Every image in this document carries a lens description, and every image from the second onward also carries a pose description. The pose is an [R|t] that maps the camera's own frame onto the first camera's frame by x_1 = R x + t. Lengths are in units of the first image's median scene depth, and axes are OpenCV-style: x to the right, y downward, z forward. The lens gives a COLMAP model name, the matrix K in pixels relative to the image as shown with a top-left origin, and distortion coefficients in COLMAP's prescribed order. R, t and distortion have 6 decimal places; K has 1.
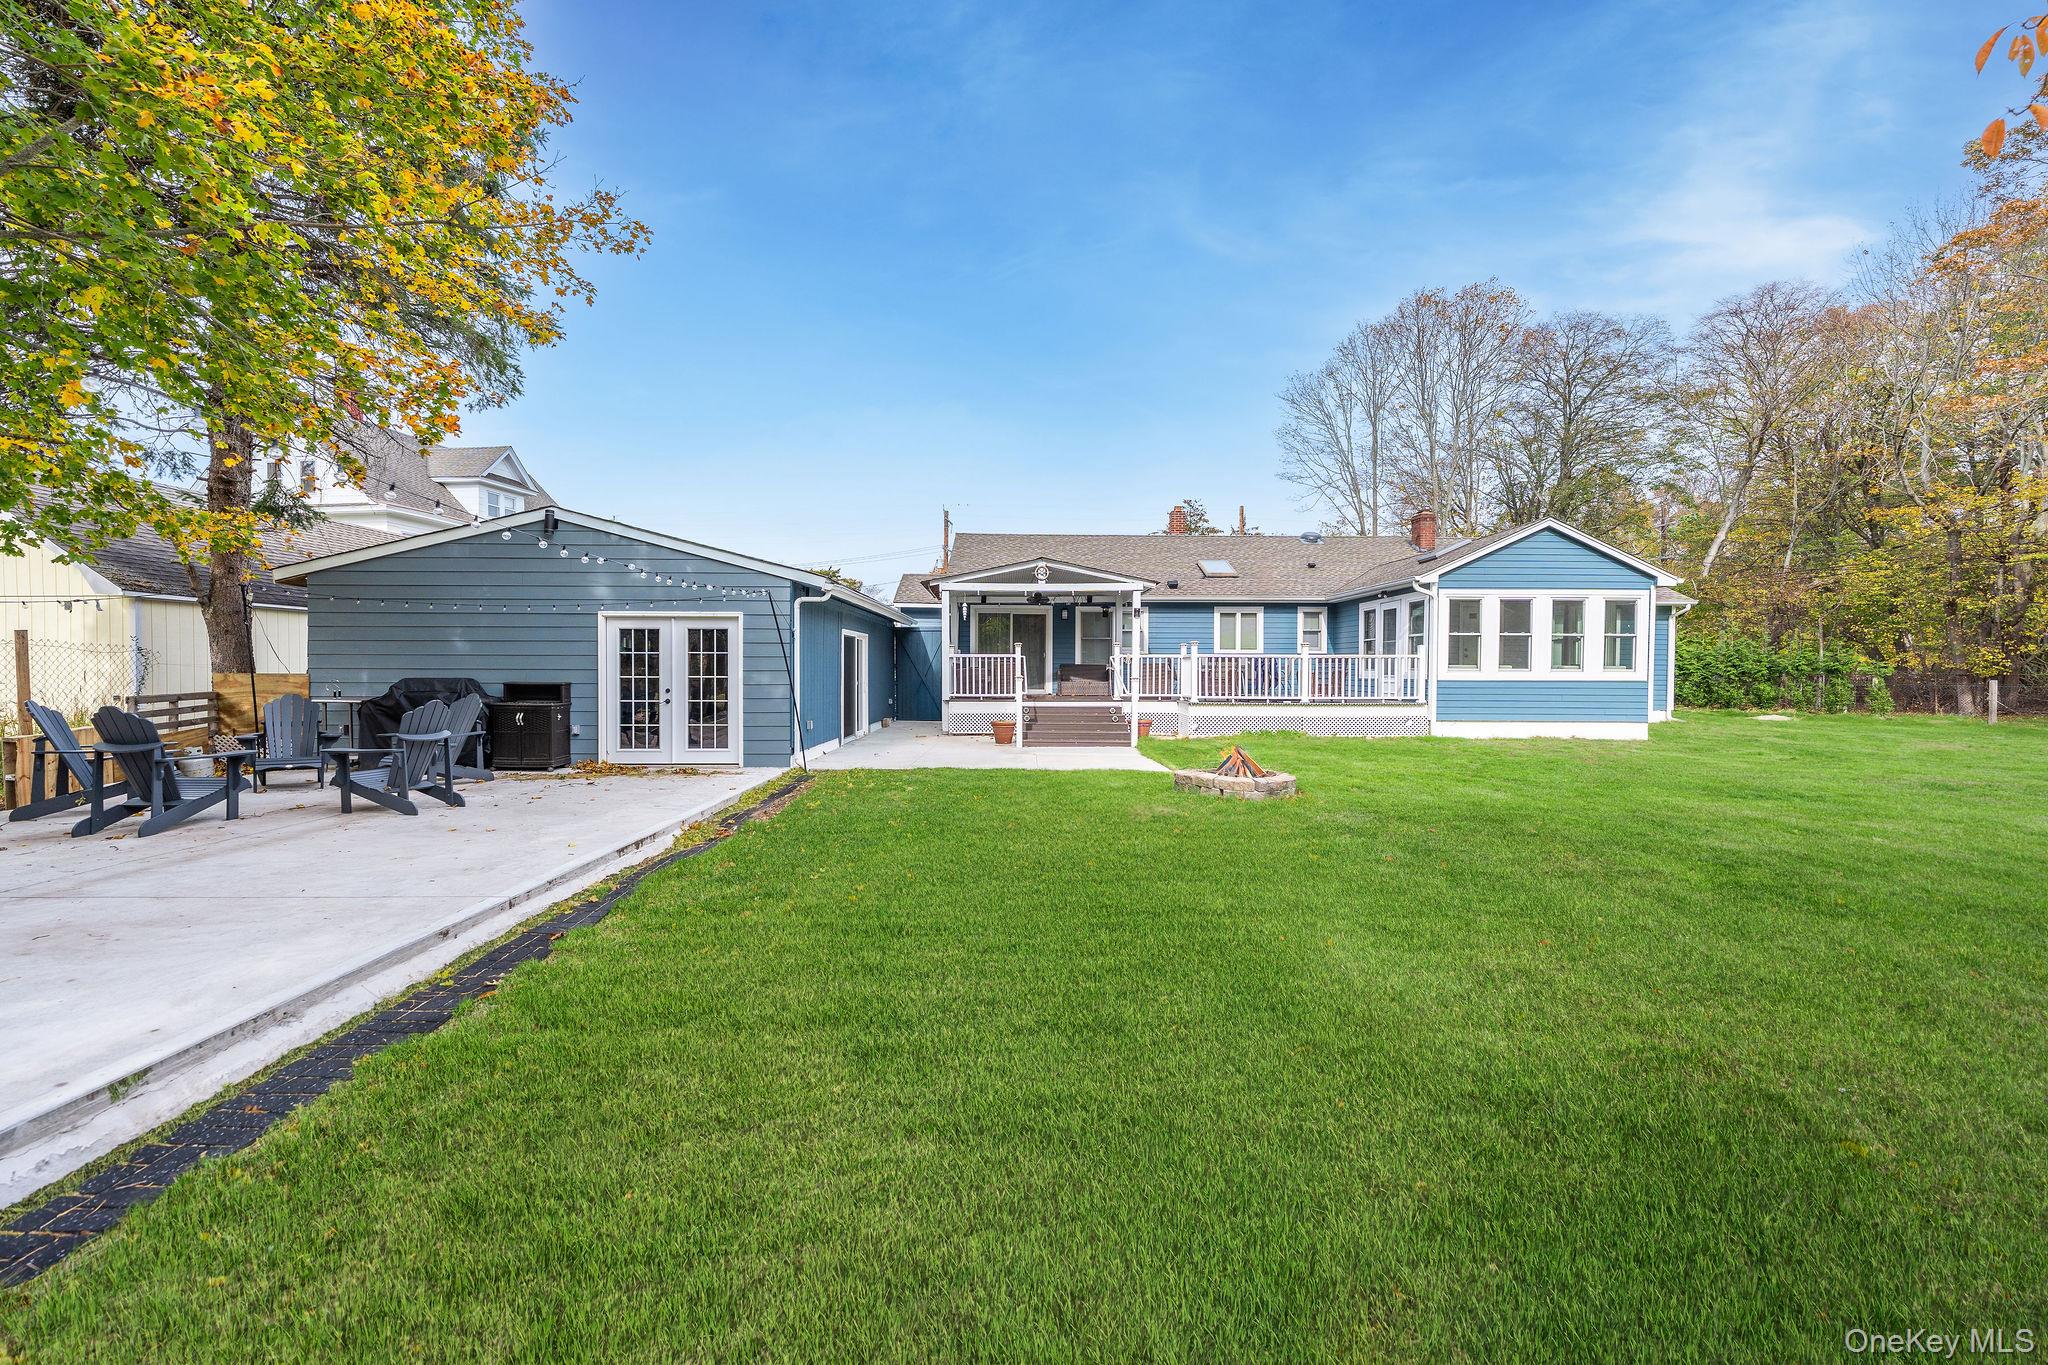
lens RADIAL K [[845.3, 0, 1026.5], [0, 845.3, 689.2], [0, 0, 1]] dist [0.003873, 0.000139]
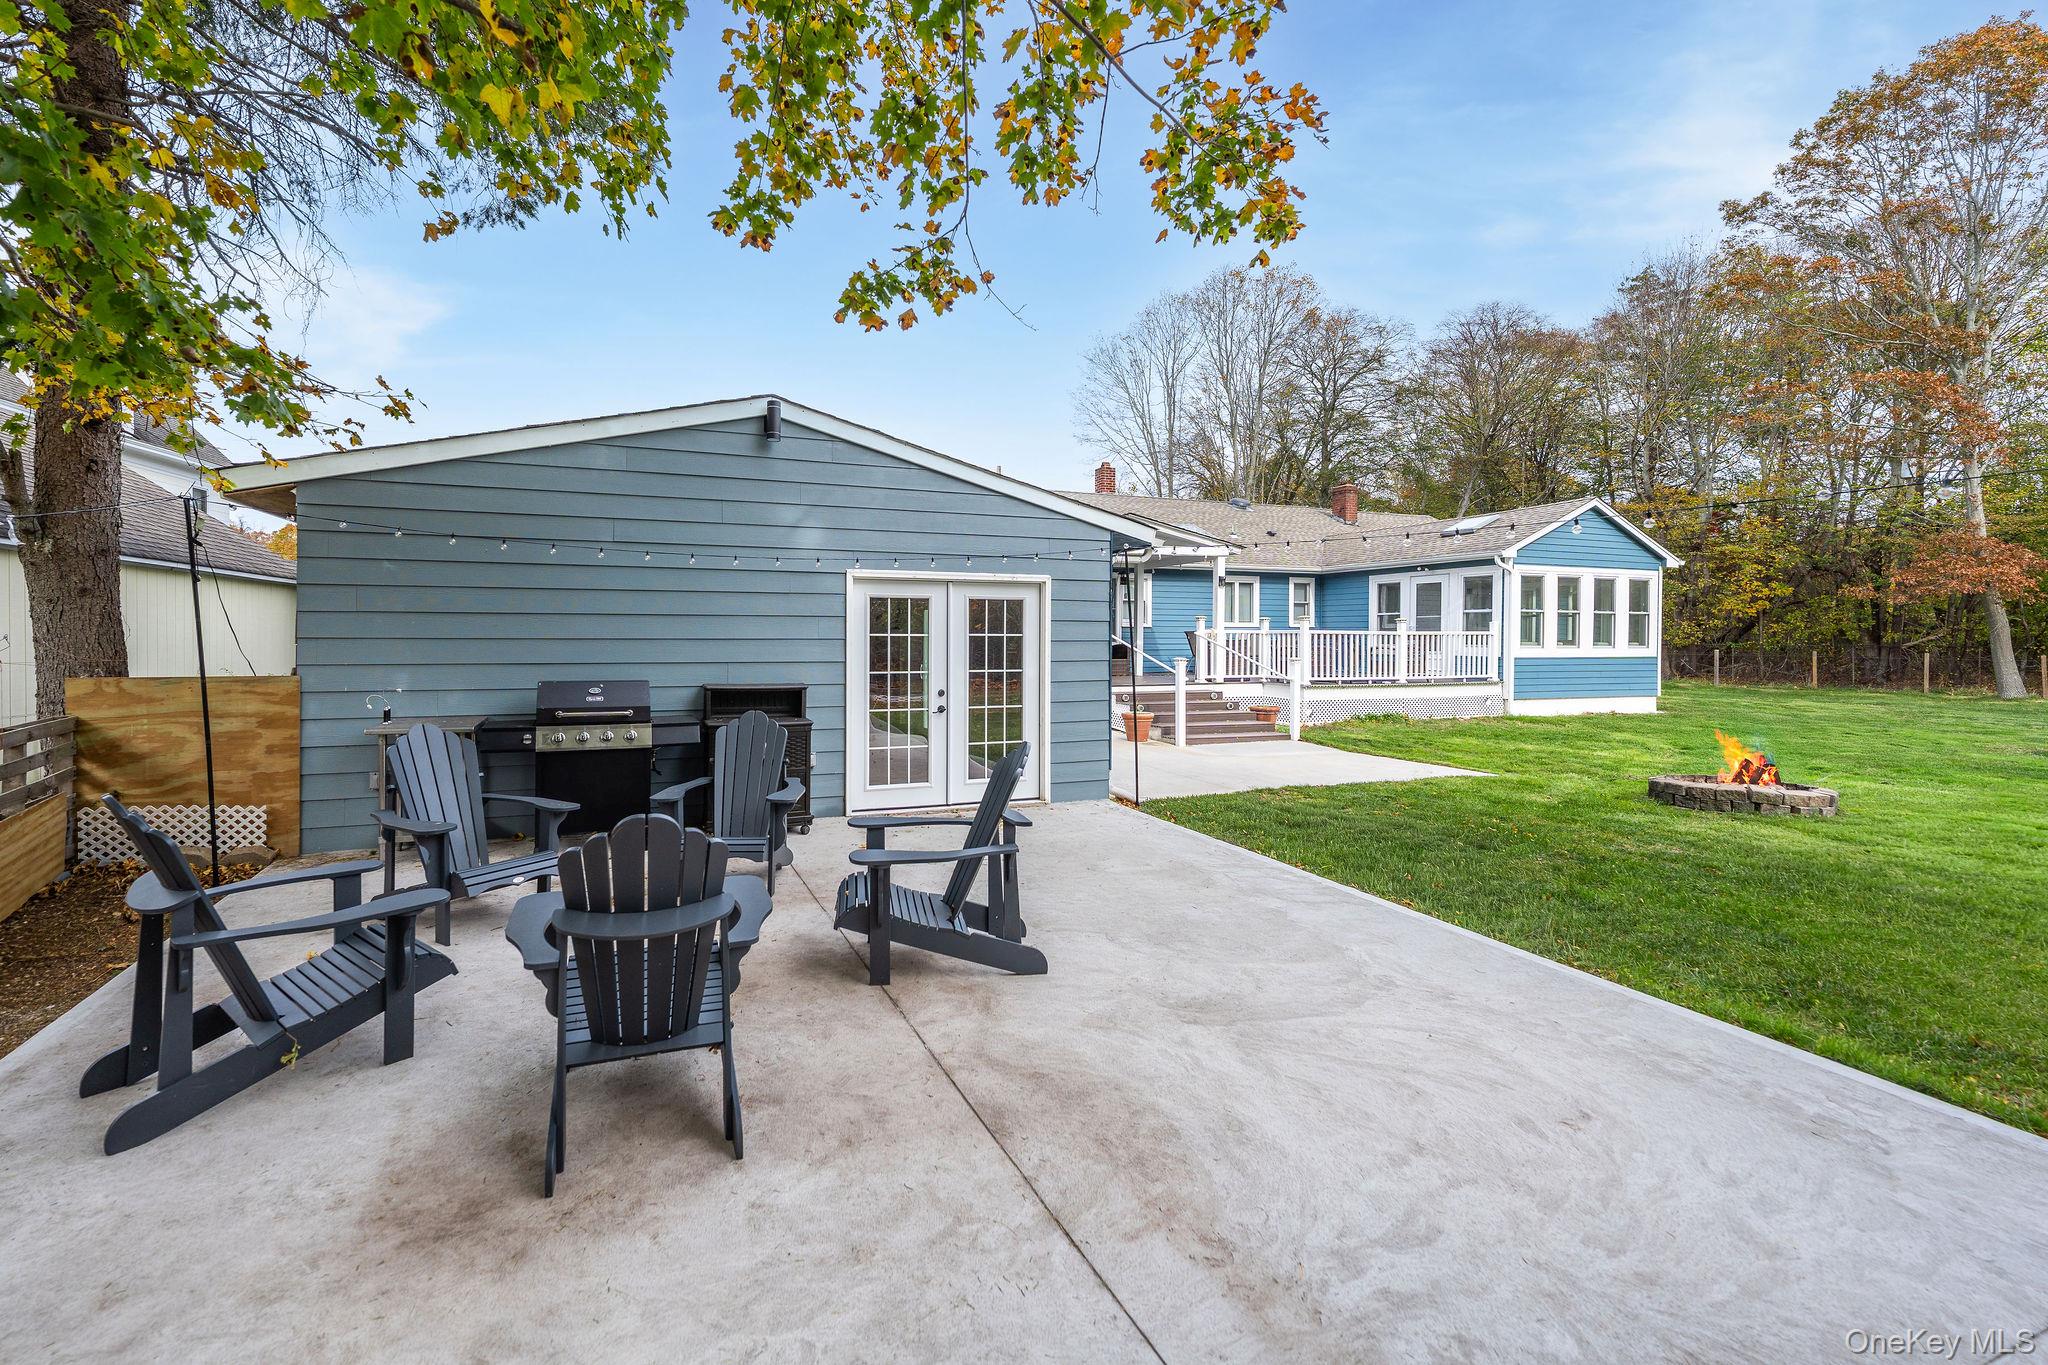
lens RADIAL K [[904.9, 0, 1024.0], [0, 904.9, 662.4], [0, 0, 1]] dist [0.001325, 0.000068]
pose [[0.939061, -0.010546, 0.343588, -0.402854], [0.008752, 0.999939, 0.006772, -0.017470], [-0.343638, -0.003352, 0.939096, 0.212833]]
